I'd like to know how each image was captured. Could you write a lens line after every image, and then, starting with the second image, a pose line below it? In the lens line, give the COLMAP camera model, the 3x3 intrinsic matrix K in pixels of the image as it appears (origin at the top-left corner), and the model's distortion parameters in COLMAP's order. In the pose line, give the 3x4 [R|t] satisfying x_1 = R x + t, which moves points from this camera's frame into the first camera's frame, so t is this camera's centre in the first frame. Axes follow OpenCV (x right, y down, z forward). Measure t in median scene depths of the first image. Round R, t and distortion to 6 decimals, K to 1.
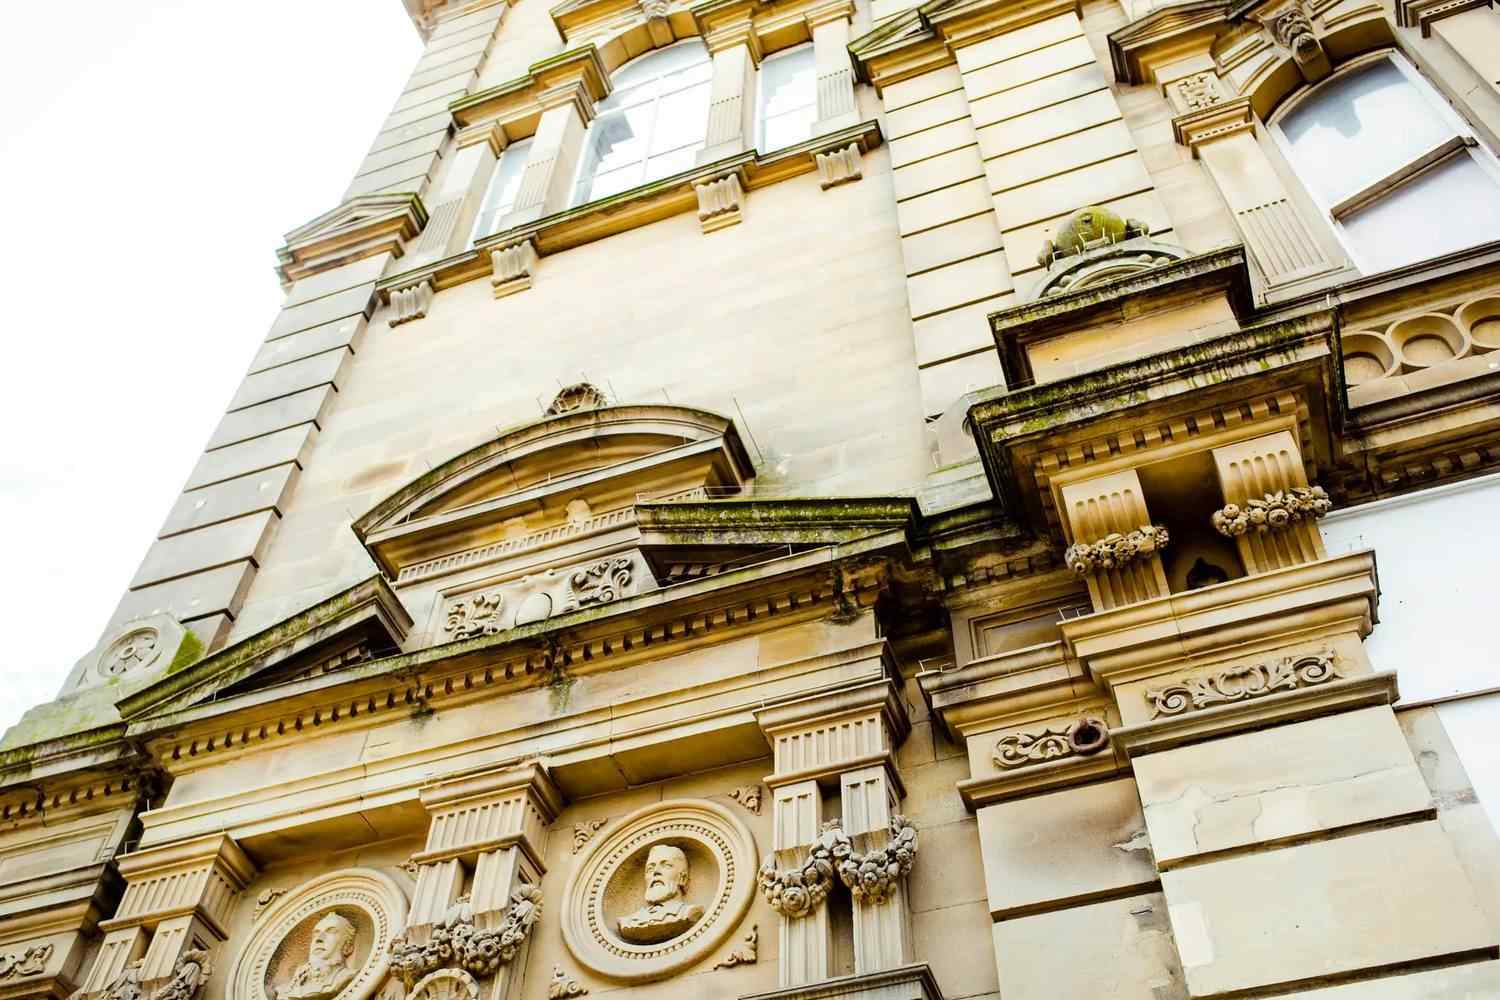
lens RADIAL K [[1428.2, 0, 750.0], [0, 1428.2, 500.0], [0, 0, 1]] dist [-0.004671, 0.009115]
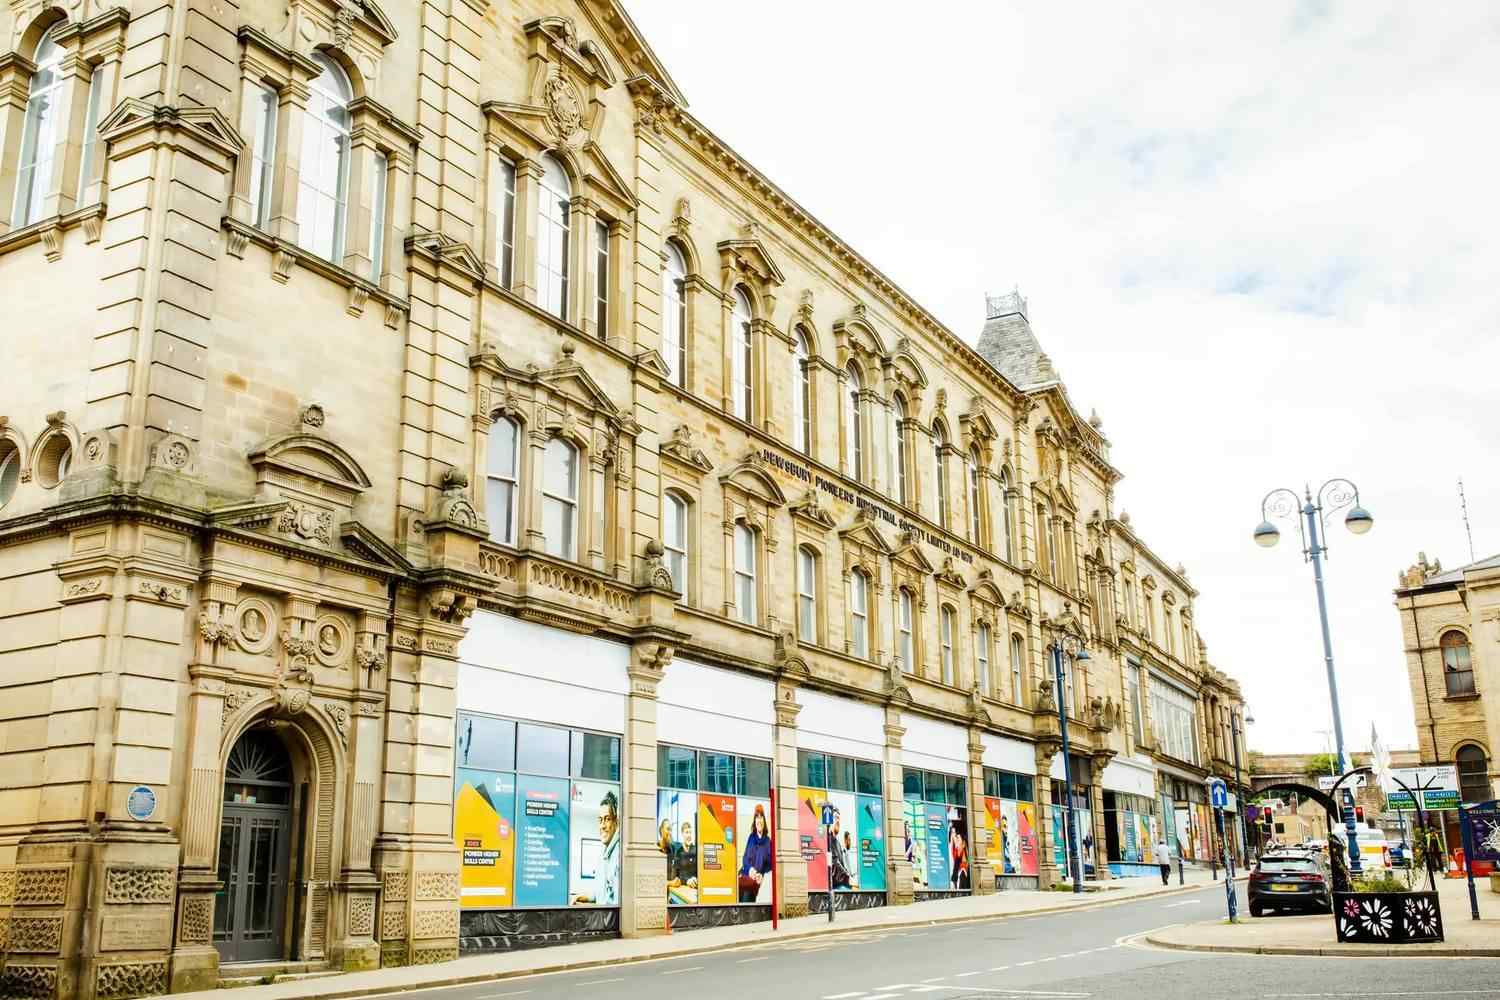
lens RADIAL K [[1428.2, 0, 750.0], [0, 1428.2, 500.0], [0, 0, 1]] dist [-0.004671, 0.009115]
pose [[0.182381, 0.235032, 0.954724, -3.800489], [-0.763143, 0.646093, -0.013270, -0.837037], [-0.619959, -0.726171, 0.297198, -0.641012]]
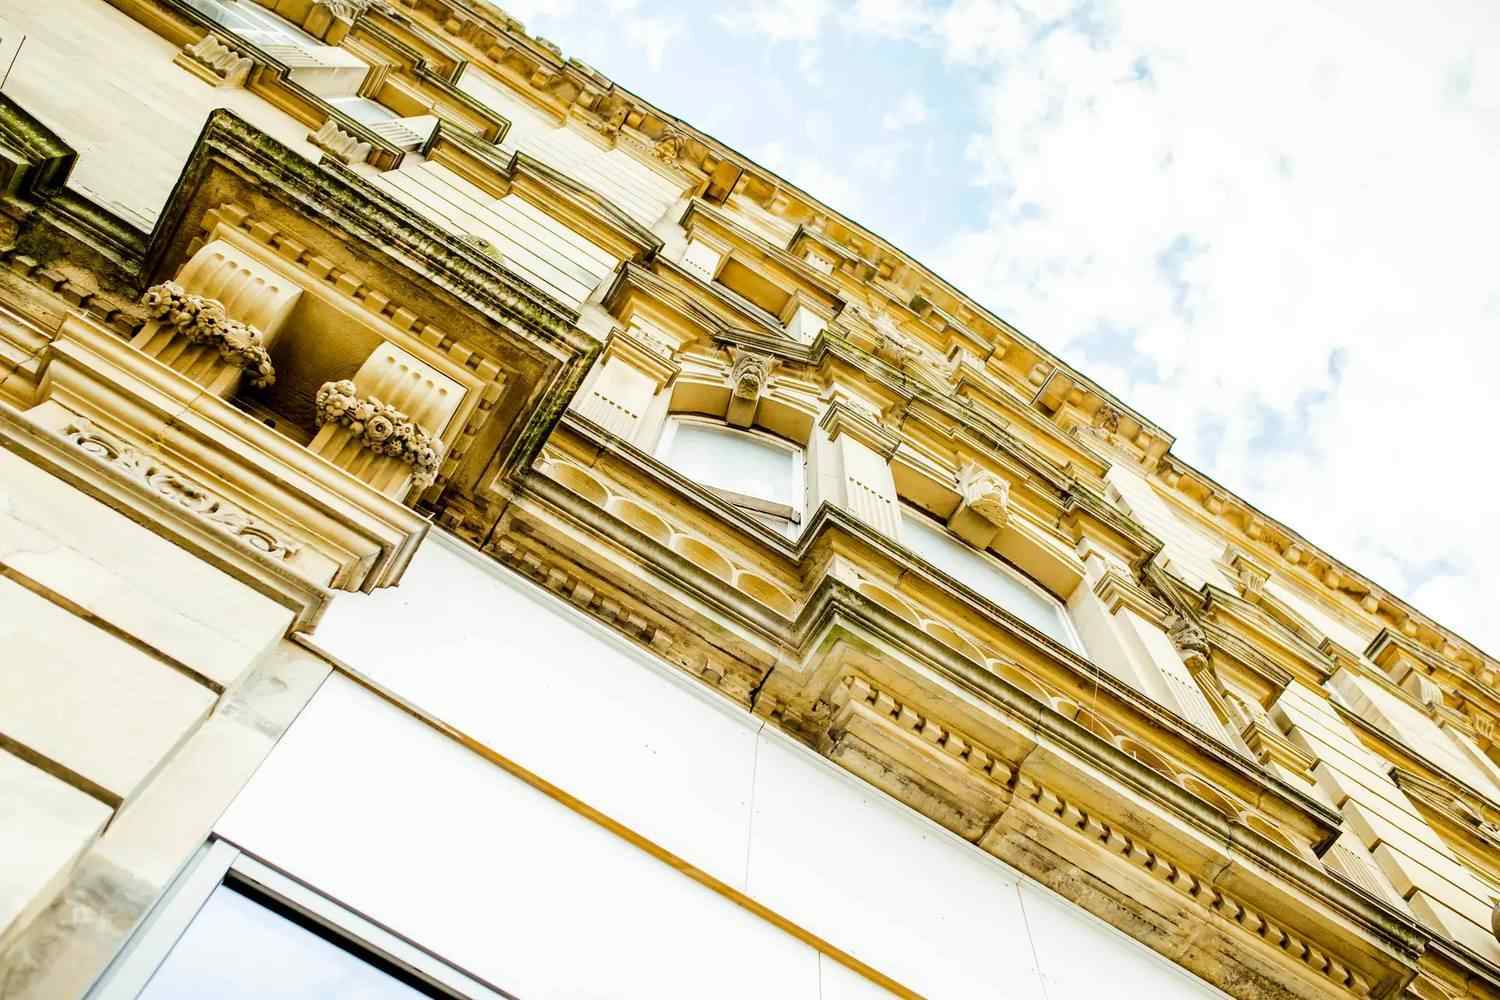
lens RADIAL K [[1428.2, 0, 750.0], [0, 1428.2, 500.0], [0, 0, 1]] dist [-0.004671, 0.009115]
pose [[0.615443, 0.752481, 0.234526, 0.323665], [-0.633204, 0.649221, -0.421384, 0.231273], [-0.469343, 0.110835, 0.876033, 0.199891]]
